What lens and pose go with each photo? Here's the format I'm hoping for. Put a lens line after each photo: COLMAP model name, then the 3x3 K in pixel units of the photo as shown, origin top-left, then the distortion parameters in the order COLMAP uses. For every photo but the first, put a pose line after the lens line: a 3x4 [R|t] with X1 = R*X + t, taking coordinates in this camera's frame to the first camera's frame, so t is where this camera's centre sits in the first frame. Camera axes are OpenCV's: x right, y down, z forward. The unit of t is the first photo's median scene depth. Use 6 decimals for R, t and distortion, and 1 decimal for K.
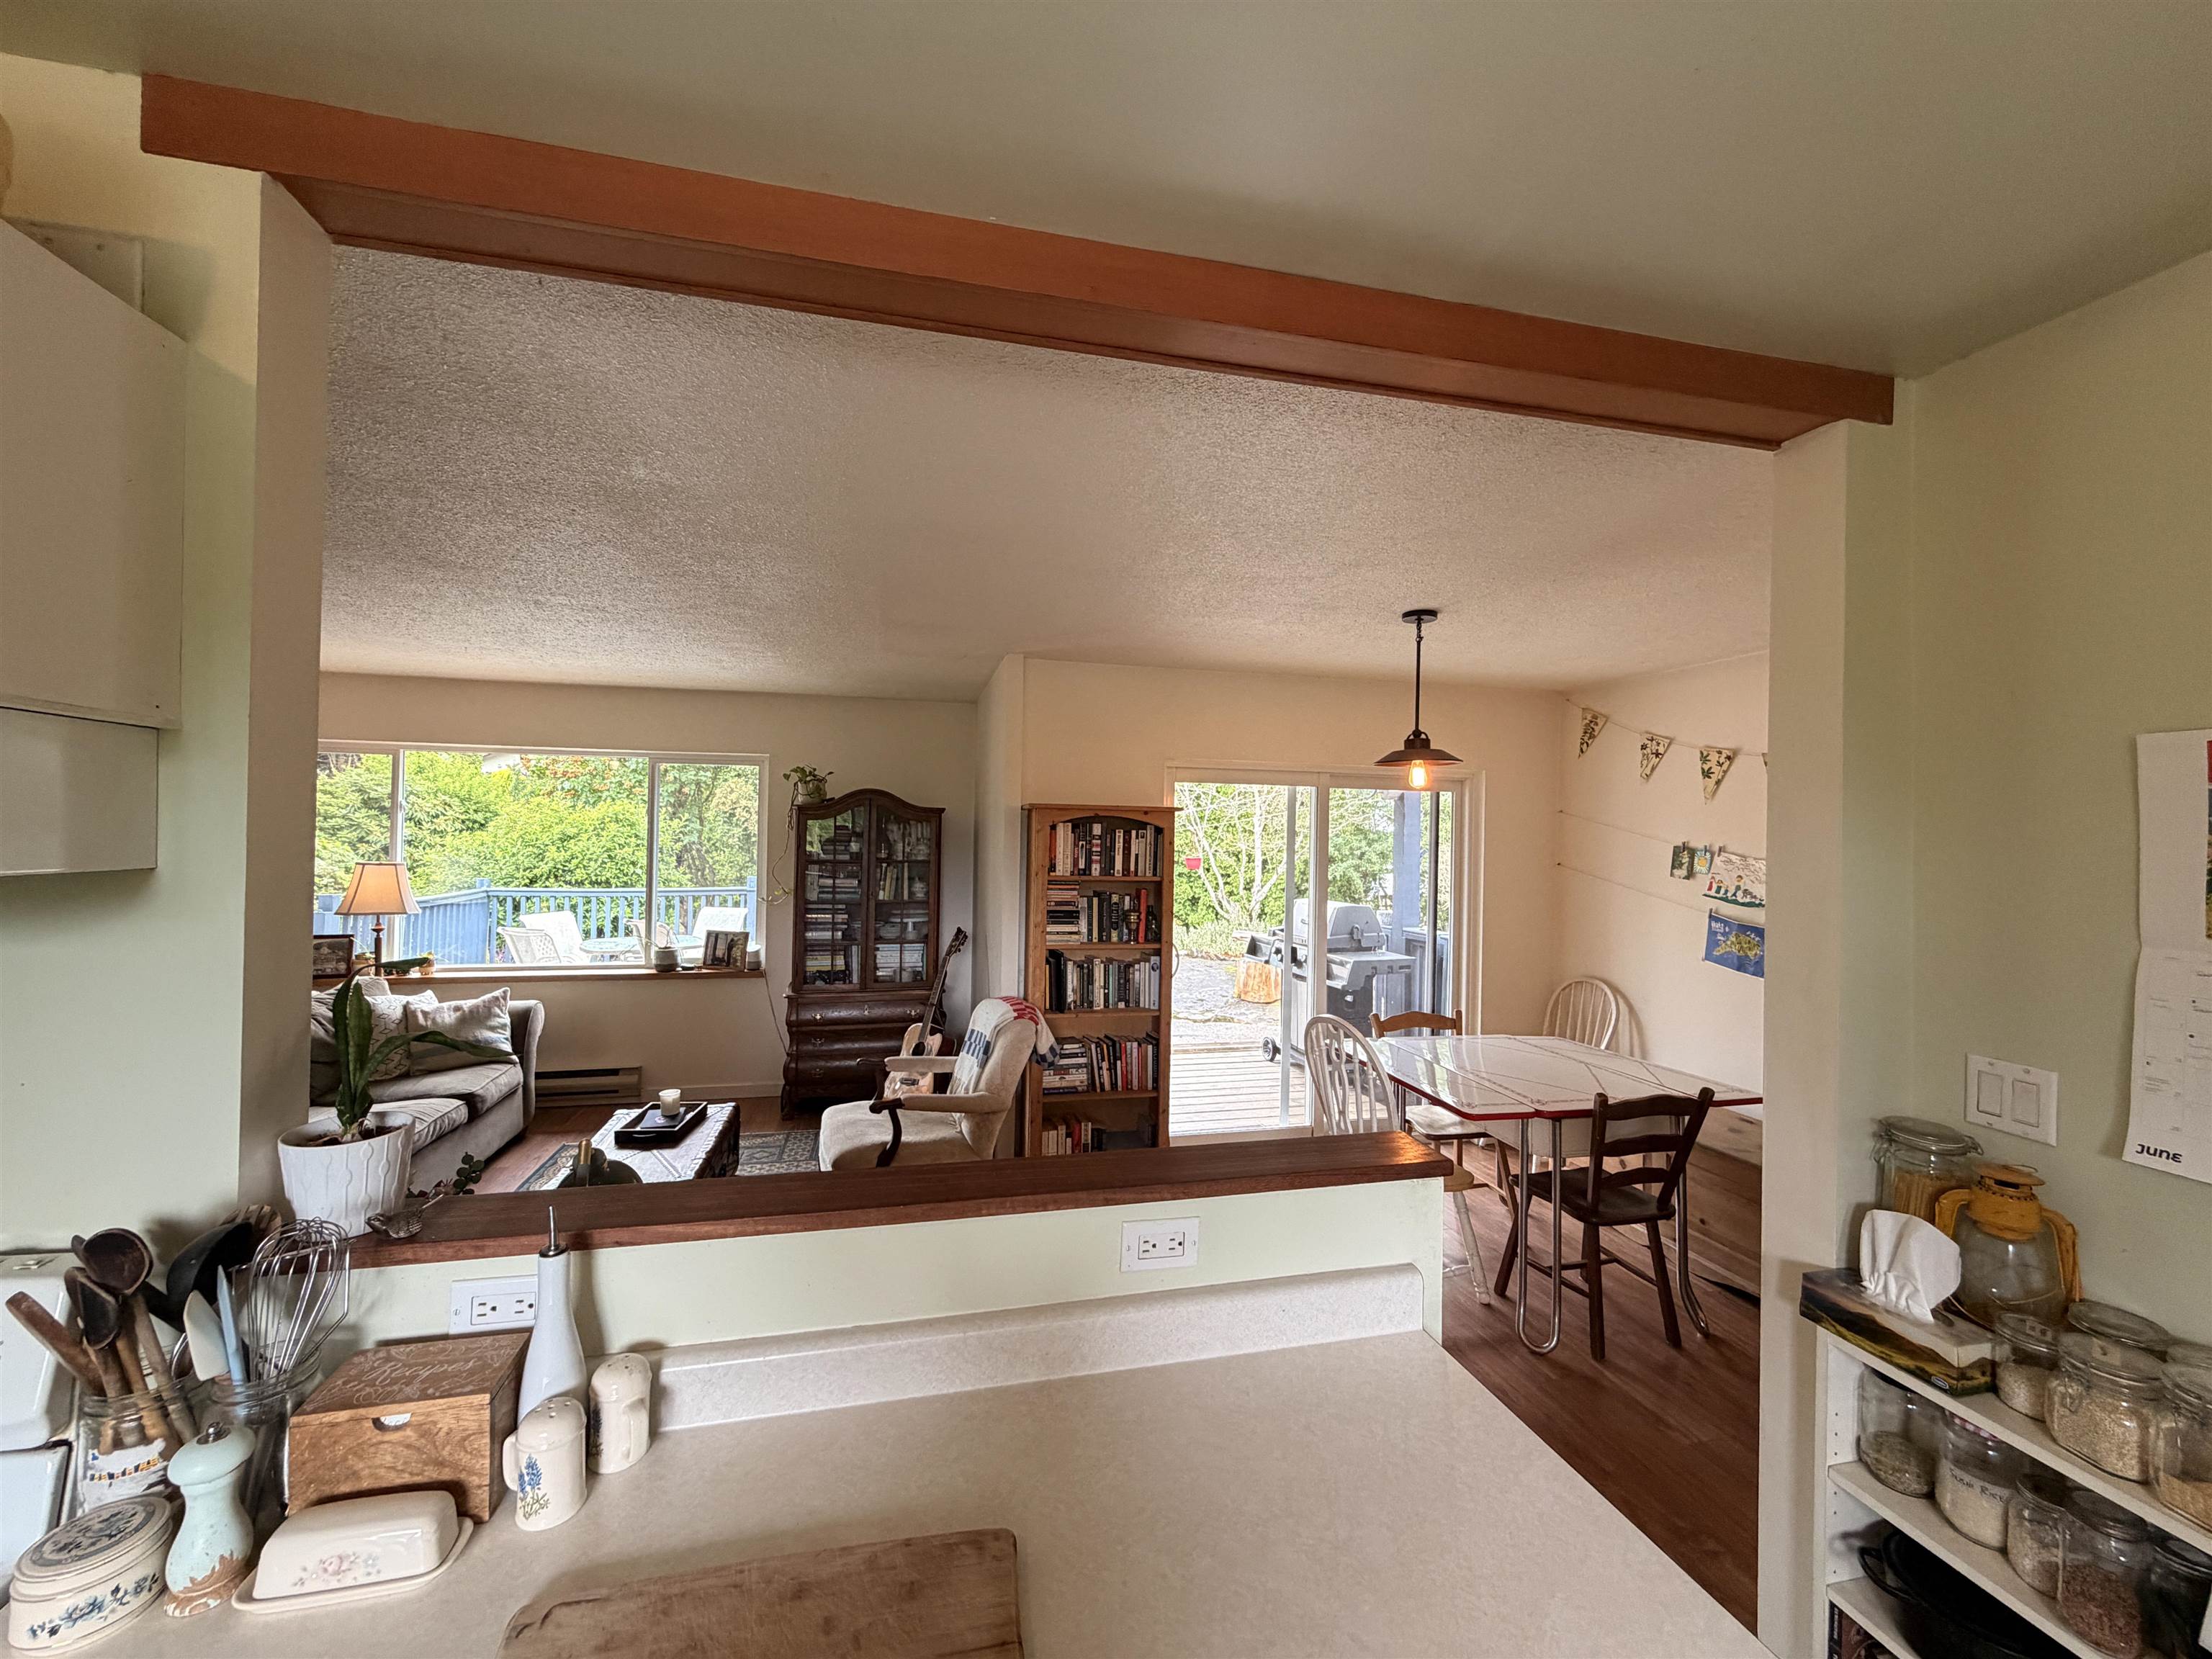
lens RADIAL K [[879.1, 0, 1096.6], [0, 879.1, 827.8], [0, 0, 1]] dist [-0.001593, -0.000397]
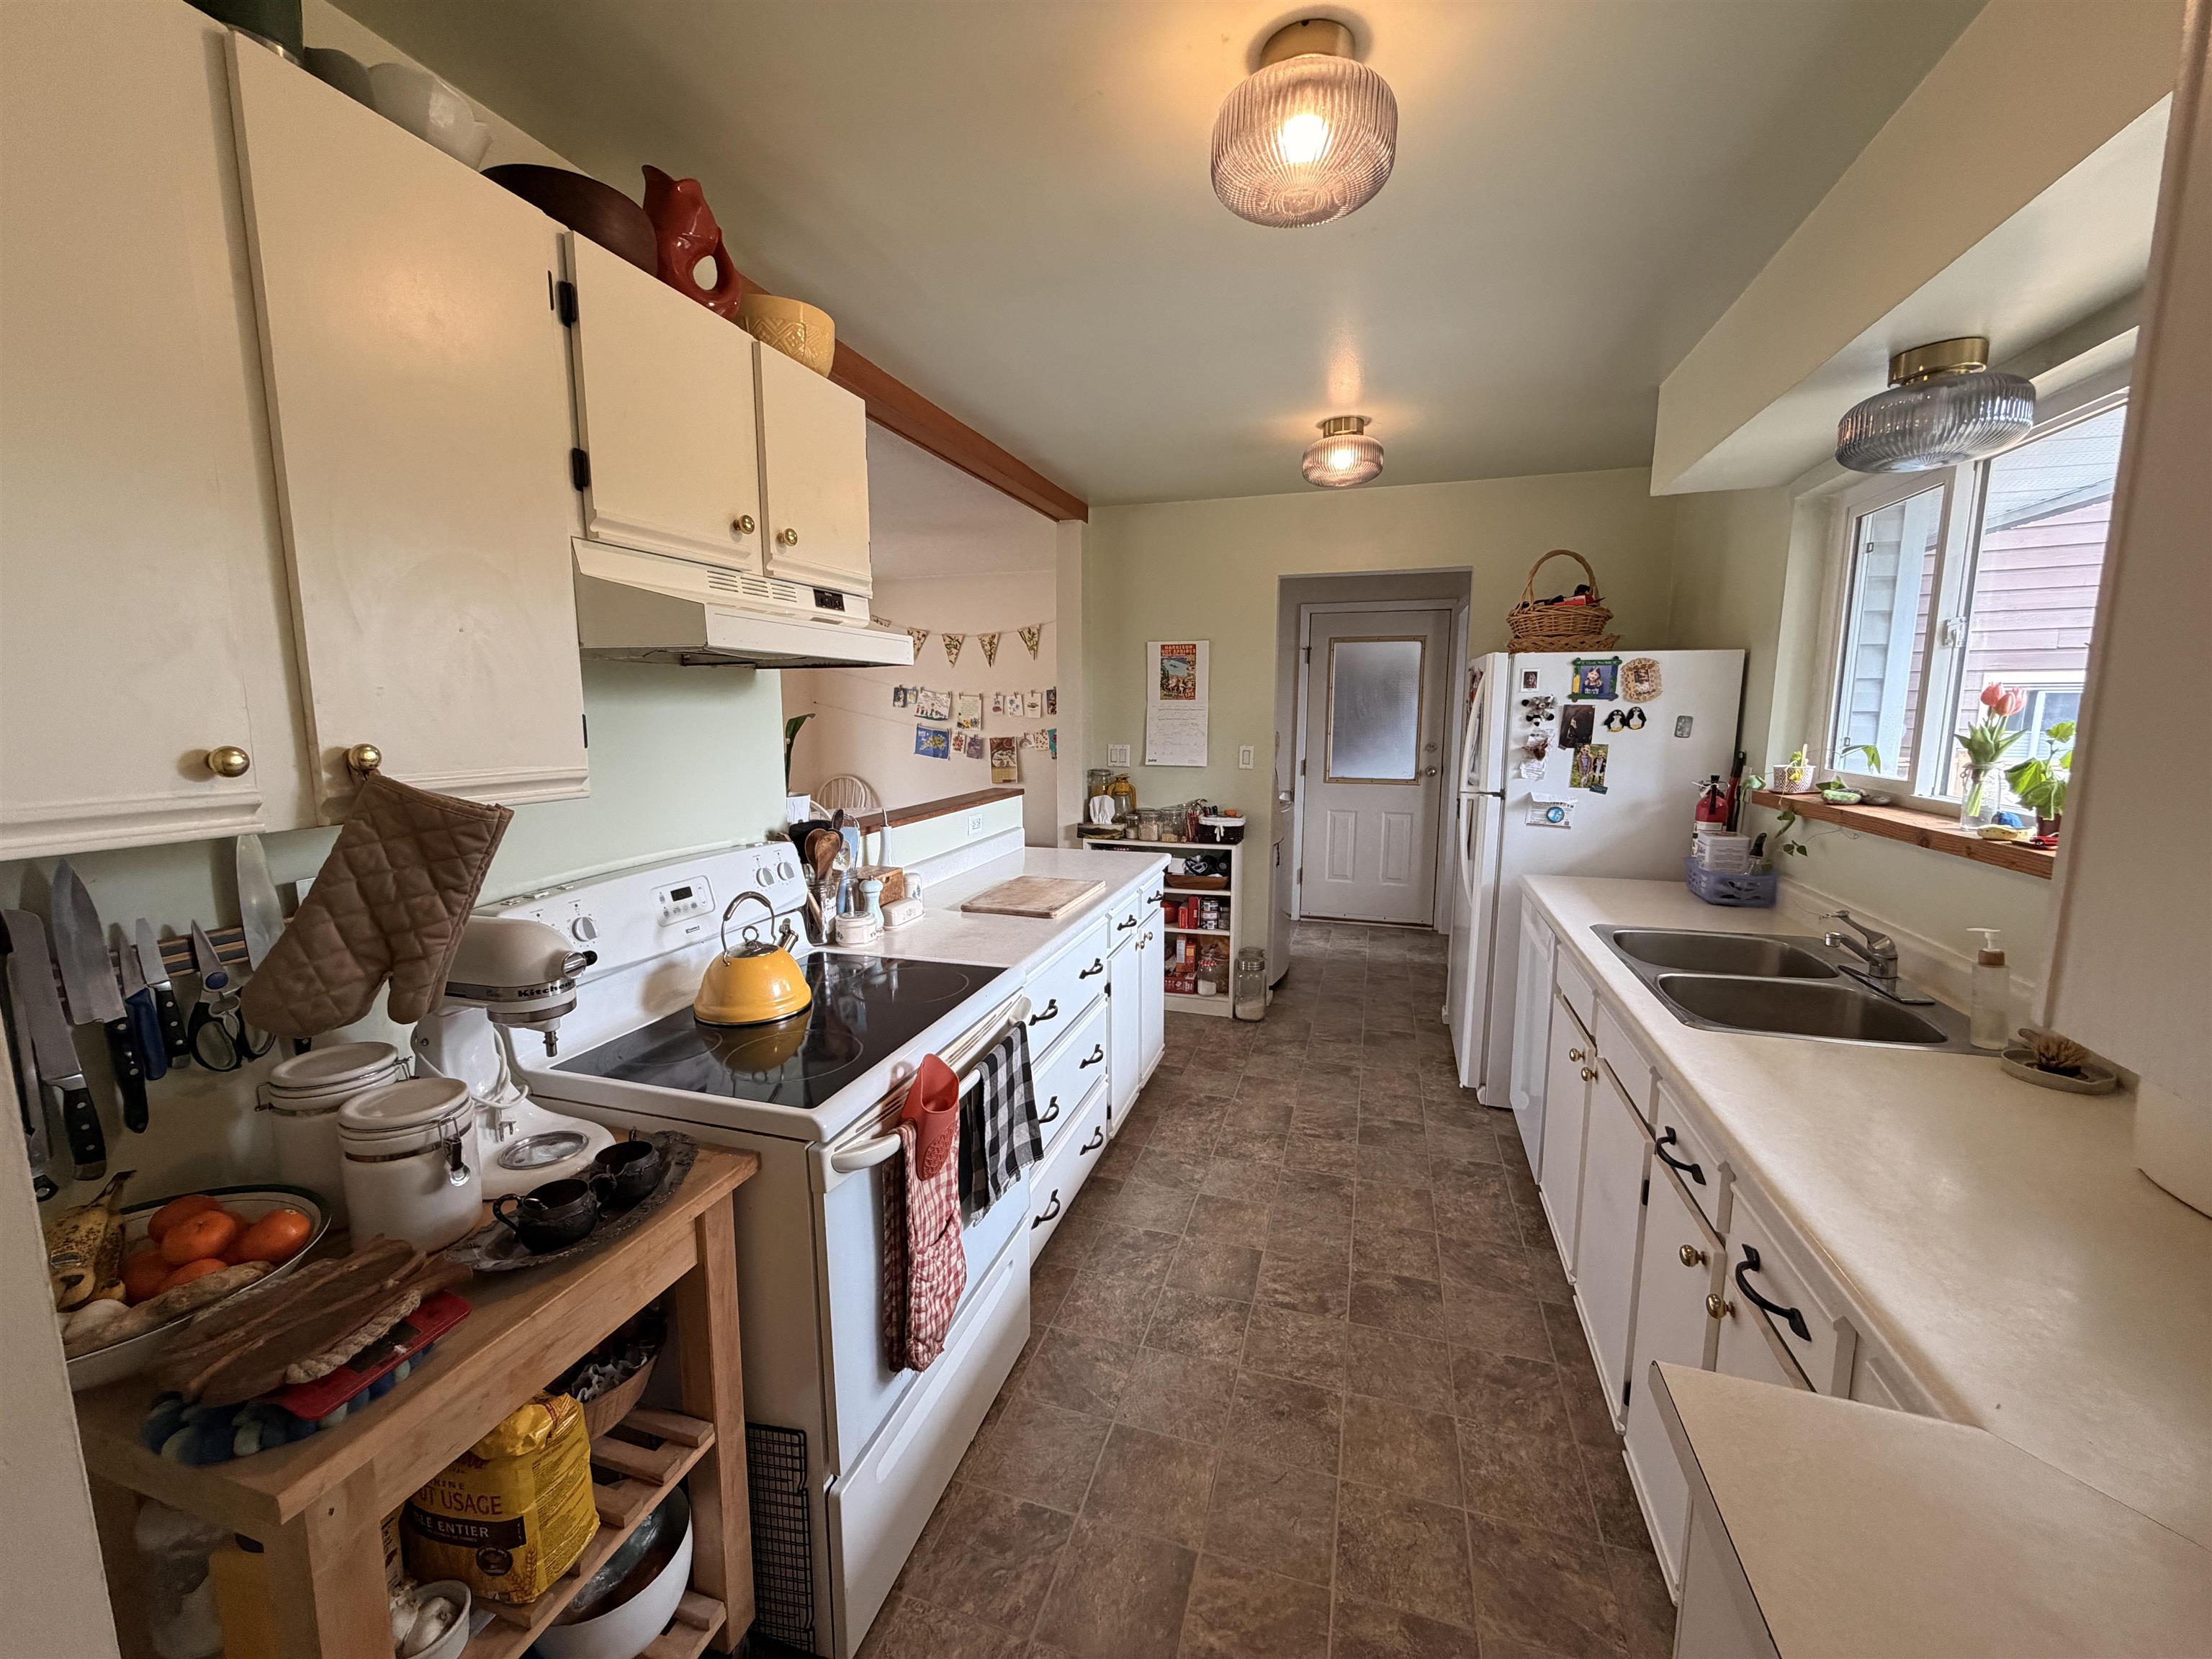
lens RADIAL K [[877.4, 0, 1098.0], [0, 877.4, 829.7], [0, 0, 1]] dist [0.000681, -0.000384]
pose [[0.513685, -0.137139, 0.846948, -0.613626], [0.000132, 0.987156, 0.159761, 0.021803], [-0.857979, -0.081955, 0.507105, -0.204269]]
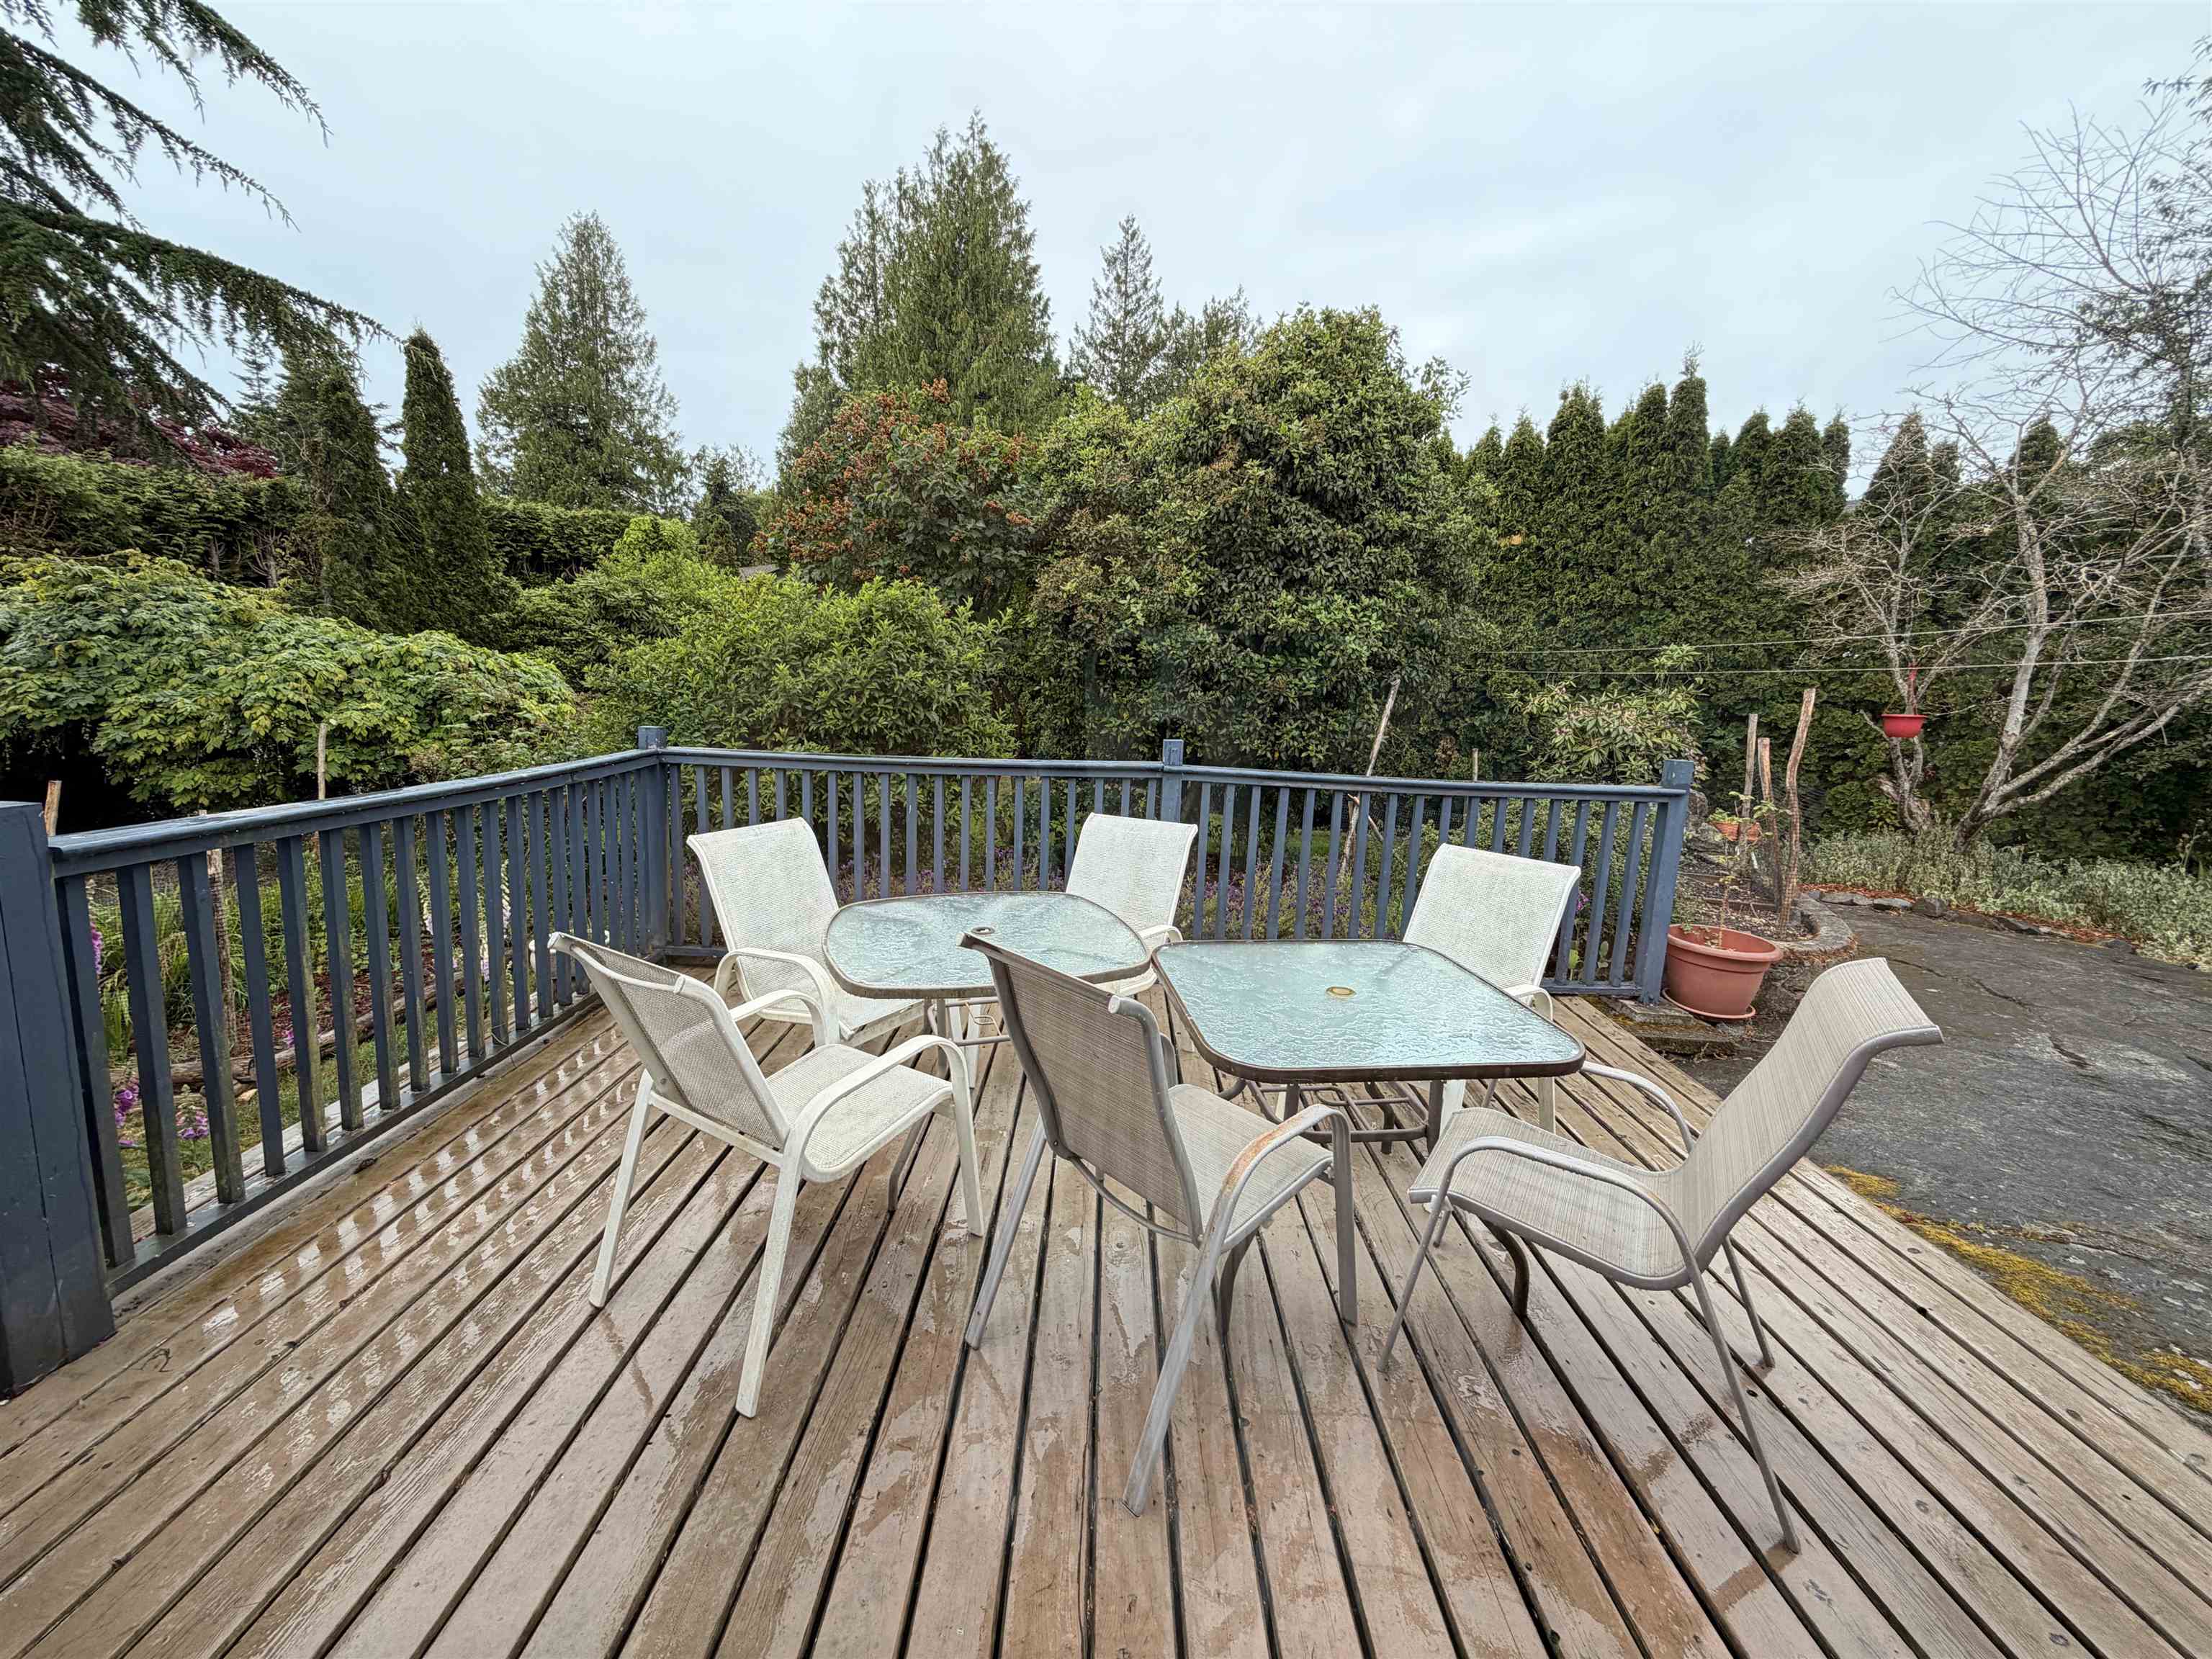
lens RADIAL K [[877.4, 0, 1098.0], [0, 877.4, 829.7], [0, 0, 1]] dist [0.000681, -0.000384]
pose [[0.965942, 0.062973, -0.250980, -0.716315], [-0.015601, 0.982344, 0.186433, 0.041056], [0.258289, -0.176168, 0.949869, 1.271906]]
